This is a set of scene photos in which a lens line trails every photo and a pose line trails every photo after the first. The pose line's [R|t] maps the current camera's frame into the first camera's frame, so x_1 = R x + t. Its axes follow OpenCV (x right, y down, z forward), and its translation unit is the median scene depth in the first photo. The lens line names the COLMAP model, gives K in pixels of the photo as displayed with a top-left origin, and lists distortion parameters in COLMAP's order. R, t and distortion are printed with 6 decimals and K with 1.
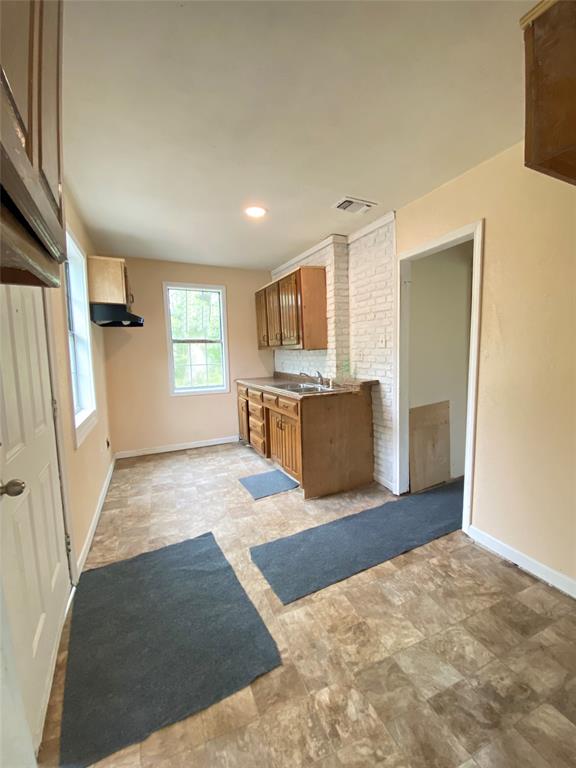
lens RADIAL K [[311.9, 0, 290.0], [0, 311.9, 381.0], [0, 0, 1]] dist [0.023255, -0.020123]
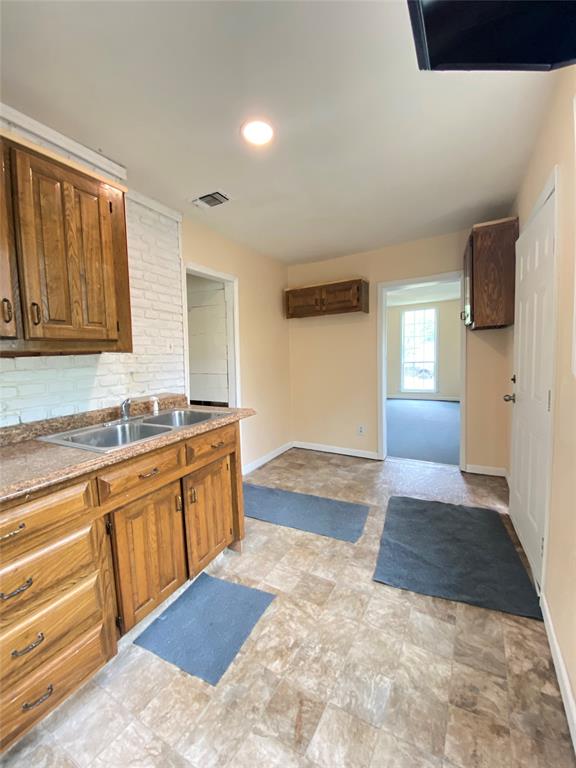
lens RADIAL K [[311.9, 0, 290.0], [0, 311.9, 381.0], [0, 0, 1]] dist [0.023255, -0.020123]
pose [[-0.608822, -0.034411, 0.792560, -0.803358], [0.118953, 0.983804, 0.134091, -0.147638], [-0.784338, 0.175915, -0.594868, 1.703691]]
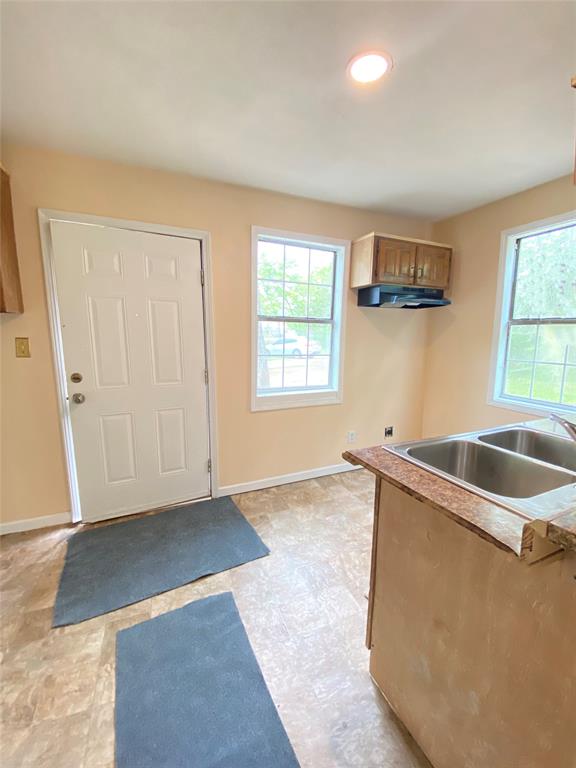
lens RADIAL K [[311.9, 0, 290.0], [0, 311.9, 381.0], [0, 0, 1]] dist [0.023255, -0.020123]
pose [[-0.012026, 0.169337, -0.985485, 0.572118], [-0.102809, 0.980124, 0.169670, -0.143612], [0.994628, 0.103357, 0.005622, 1.107699]]
